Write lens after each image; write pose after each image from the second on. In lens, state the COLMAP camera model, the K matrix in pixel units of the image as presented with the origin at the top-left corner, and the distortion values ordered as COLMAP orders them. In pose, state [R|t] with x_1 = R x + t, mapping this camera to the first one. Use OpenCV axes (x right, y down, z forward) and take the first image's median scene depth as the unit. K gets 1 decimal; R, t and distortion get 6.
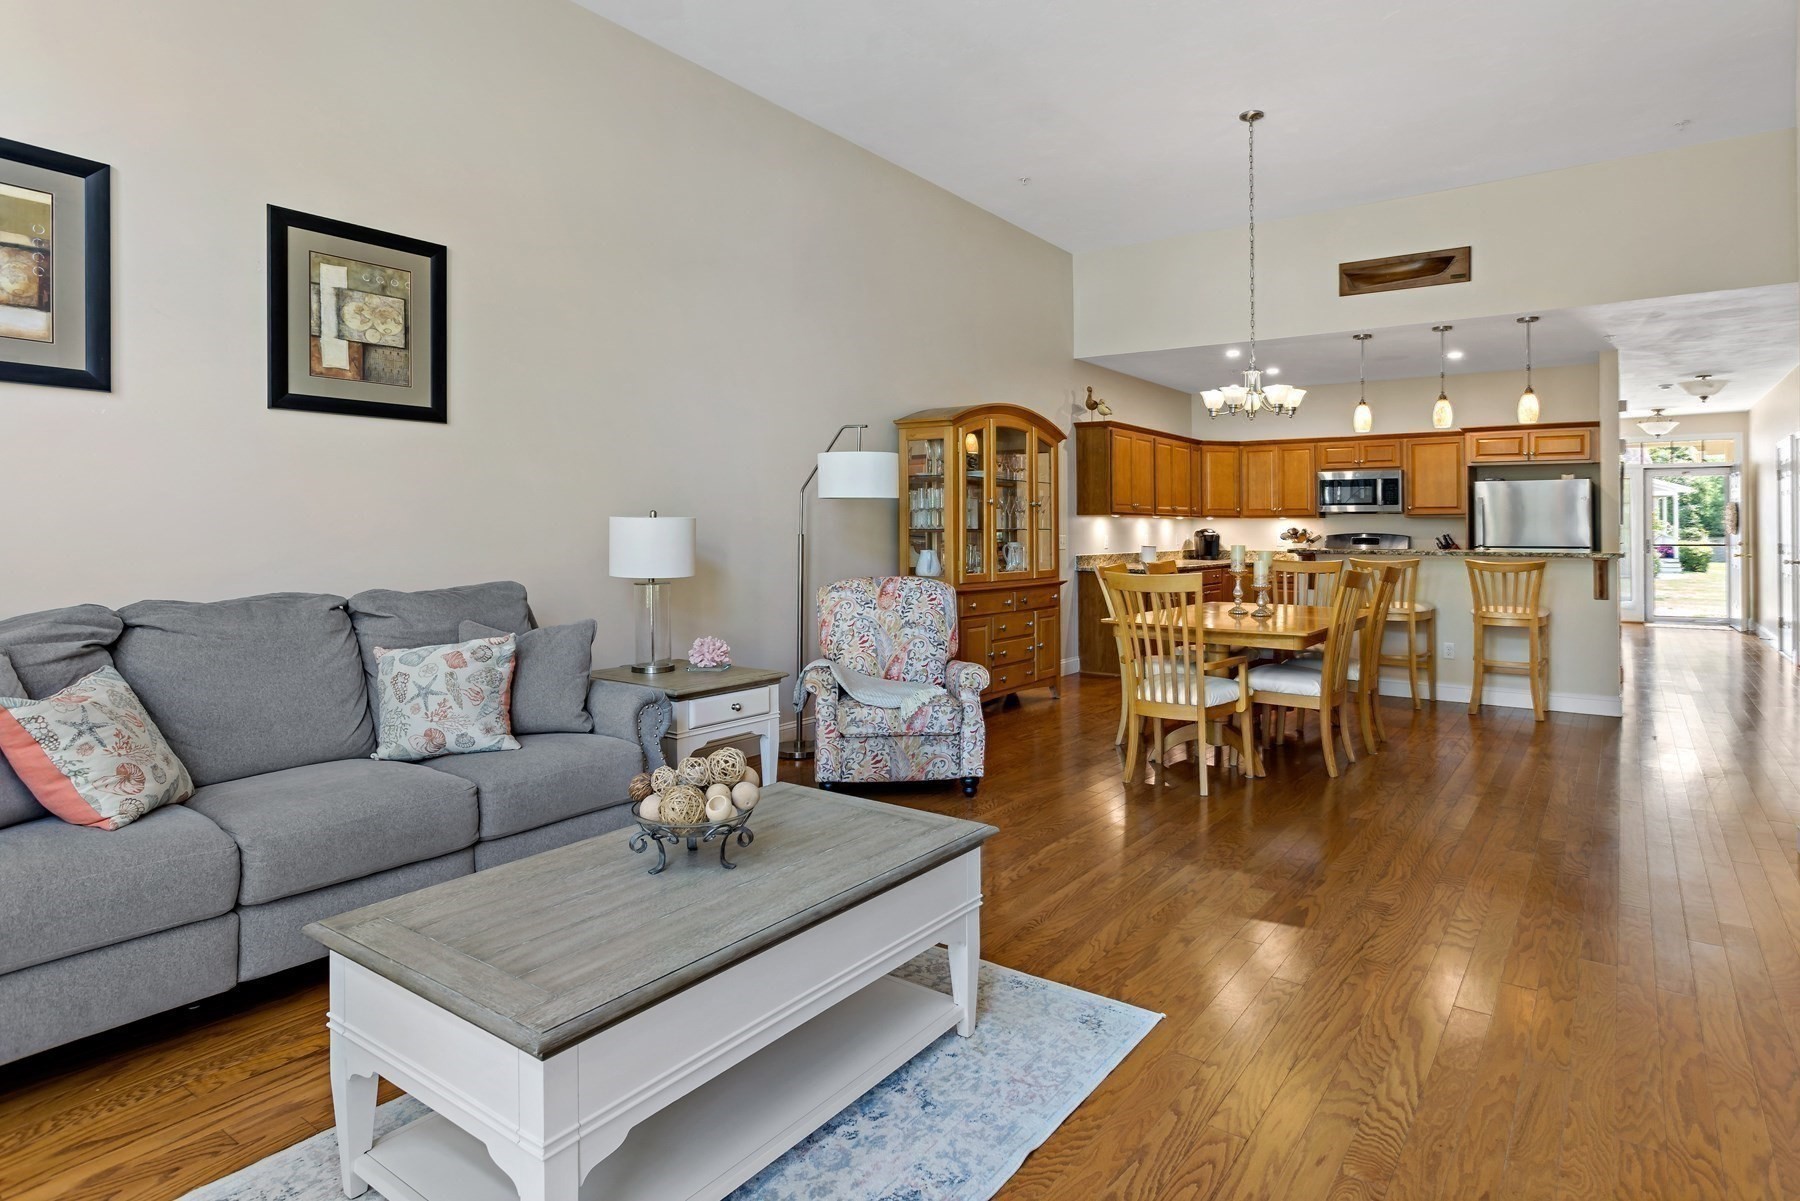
lens RADIAL K [[982.7, 0, 925.6], [0, 982.7, 518.3], [0, 0, 1]] dist [0.006082, -0.000332]
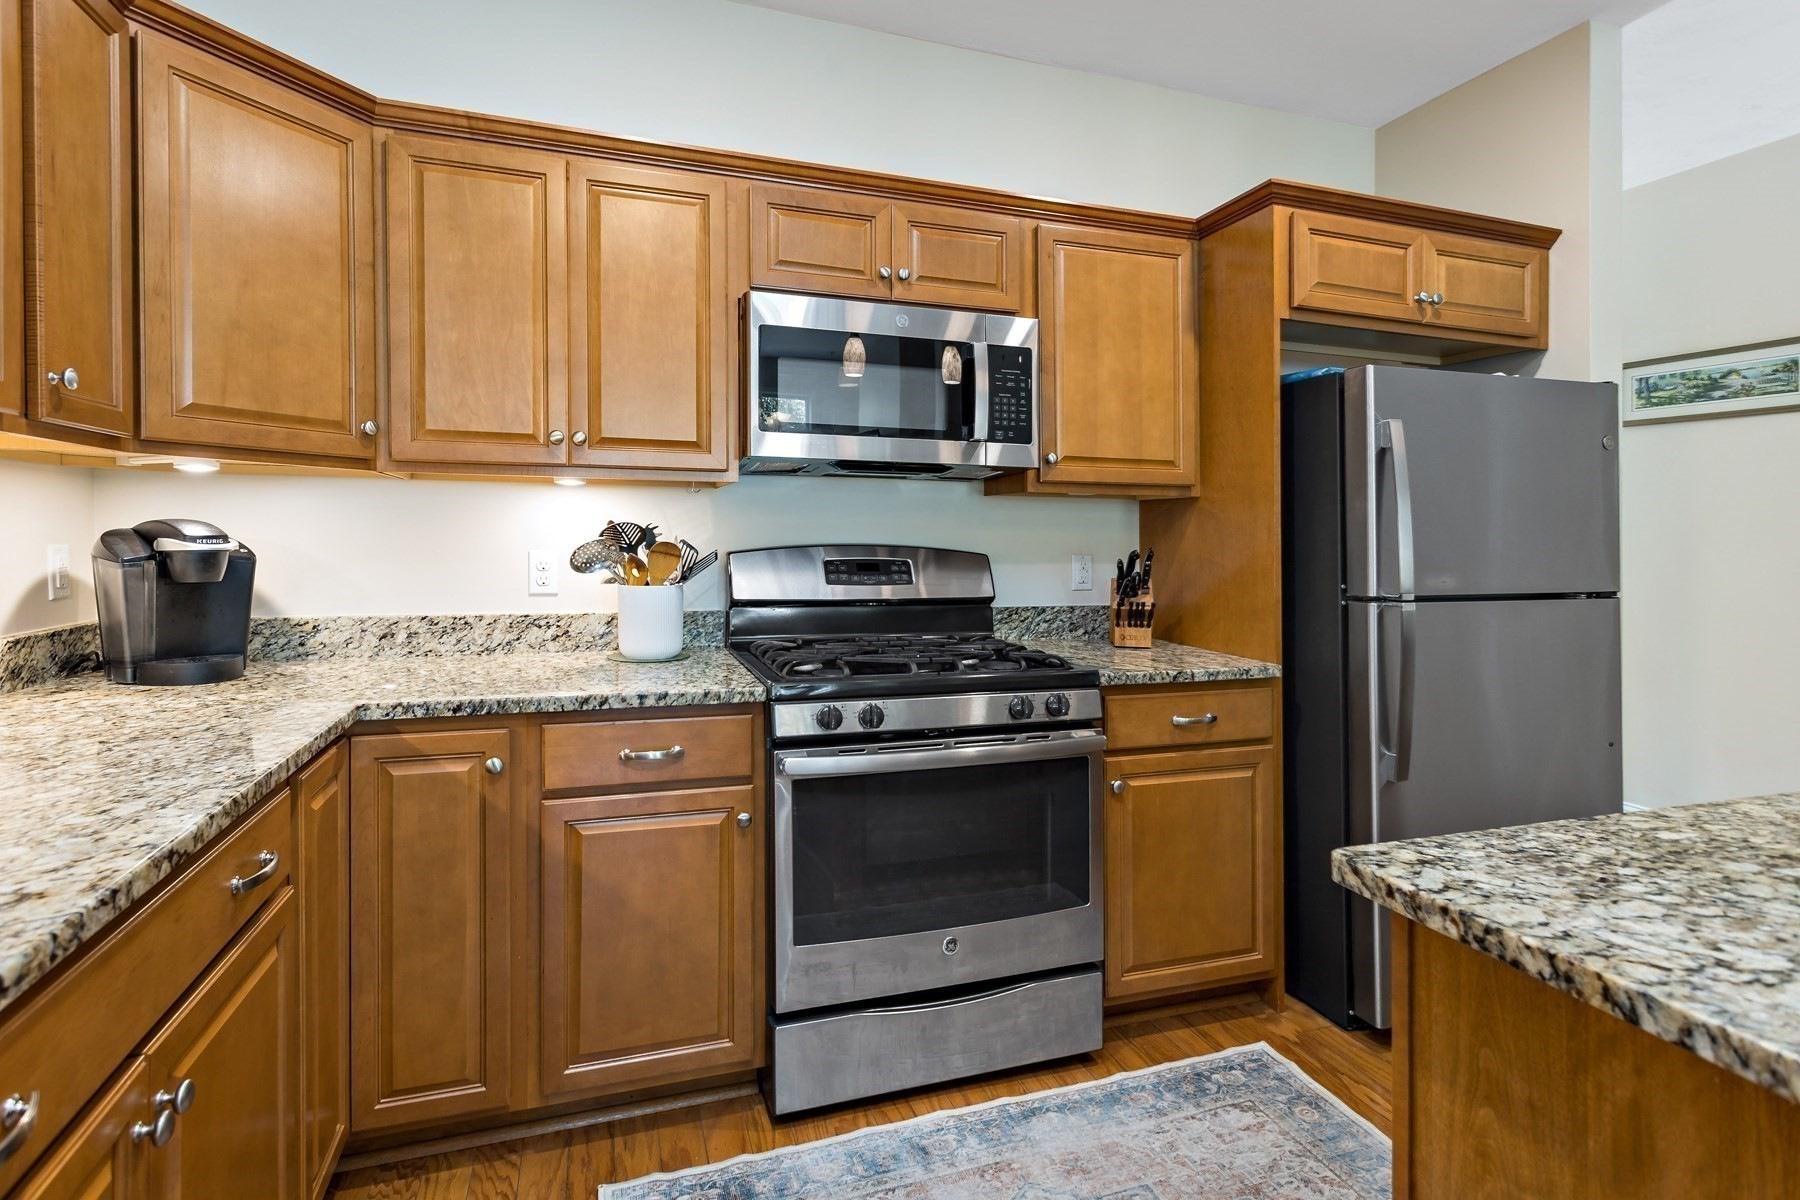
lens RADIAL K [[920.7, 0, 915.2], [0, 920.7, 537.2], [0, 0, 1]] dist [0.009136, -0.002393]
pose [[0.574191, 0.003980, 0.818712, 0.306429], [-0.022539, 0.999686, 0.010947, 0.012557], [-0.818411, -0.024739, 0.574100, 1.078644]]
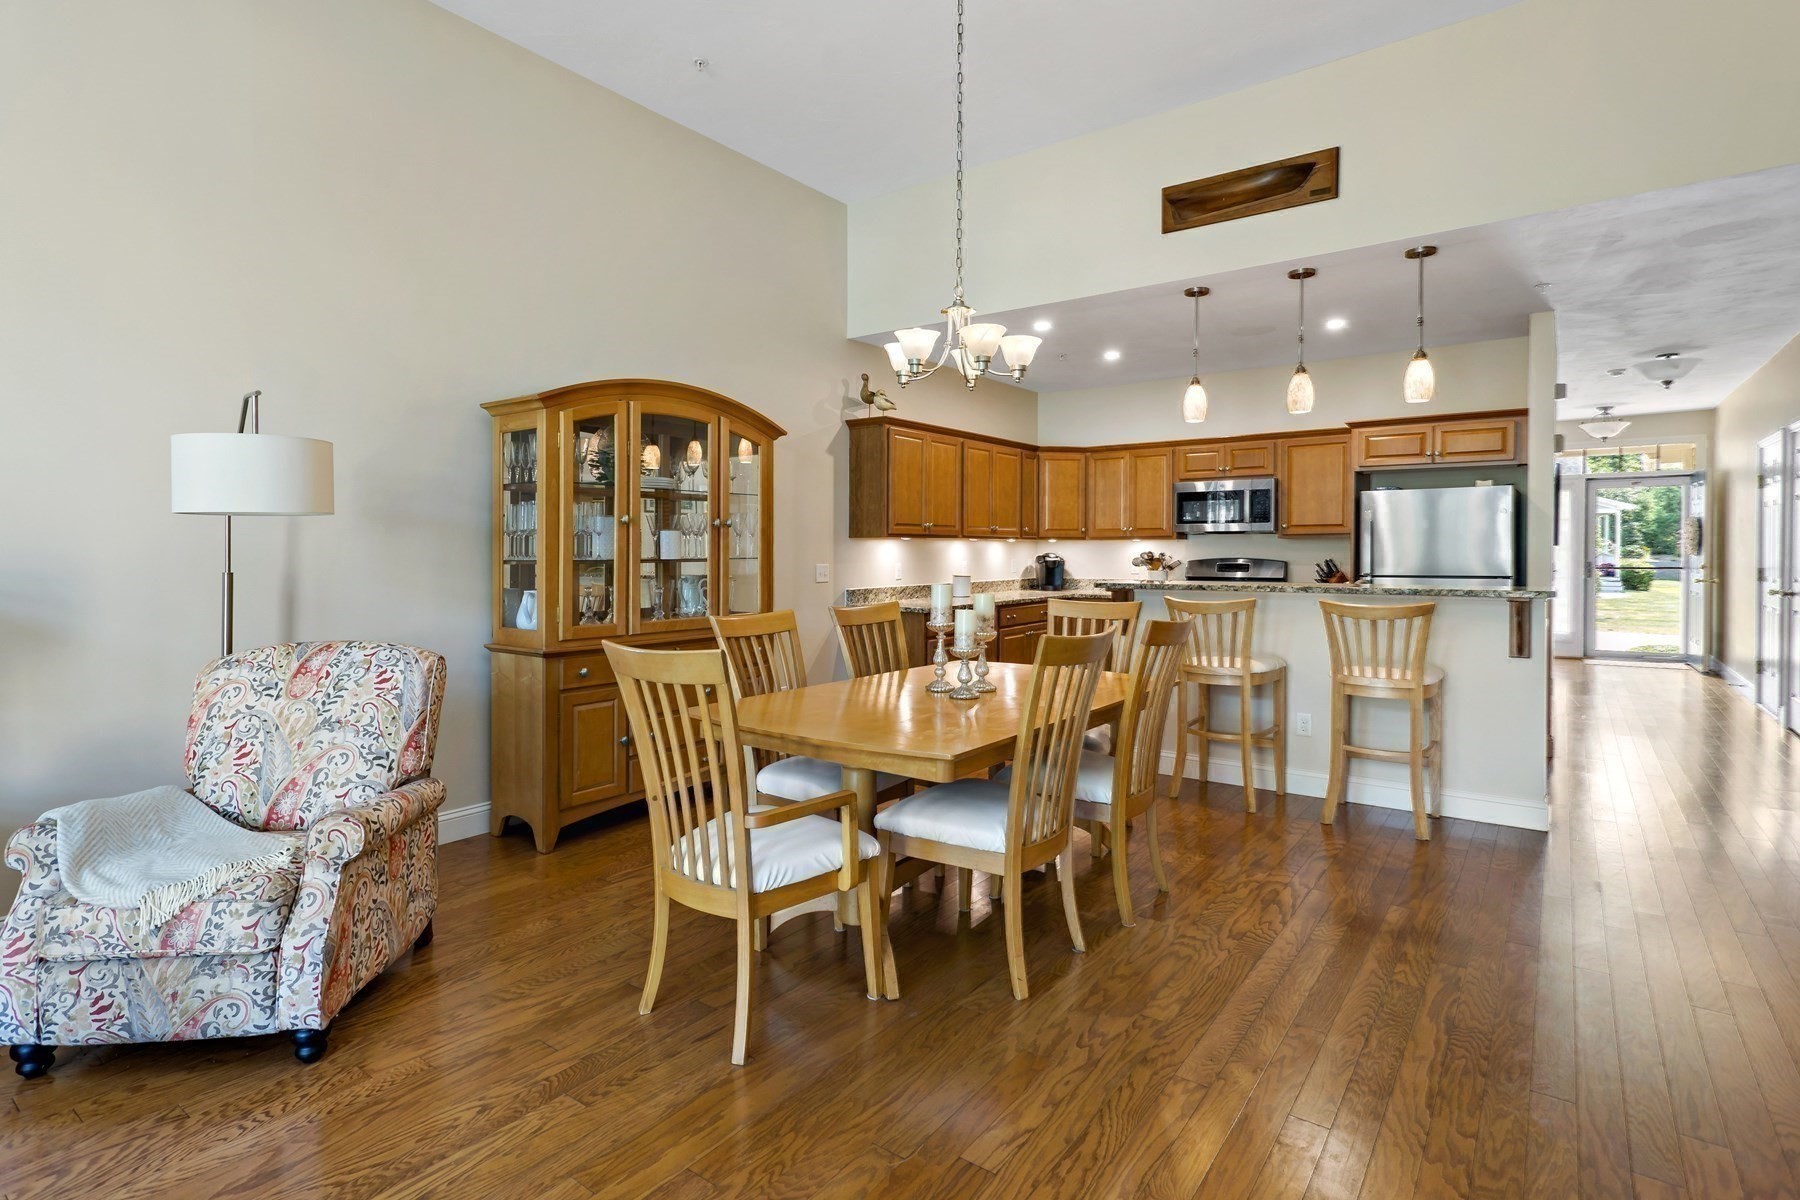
lens RADIAL K [[920.7, 0, 867.8], [0, 920.7, 573.3], [0, 0, 1]] dist [0.009136, -0.002393]
pose [[0.999548, -0.005219, -0.029619, 0.216107], [0.006270, 0.999349, 0.035516, -0.001263], [0.029414, -0.035686, 0.998930, 0.297434]]
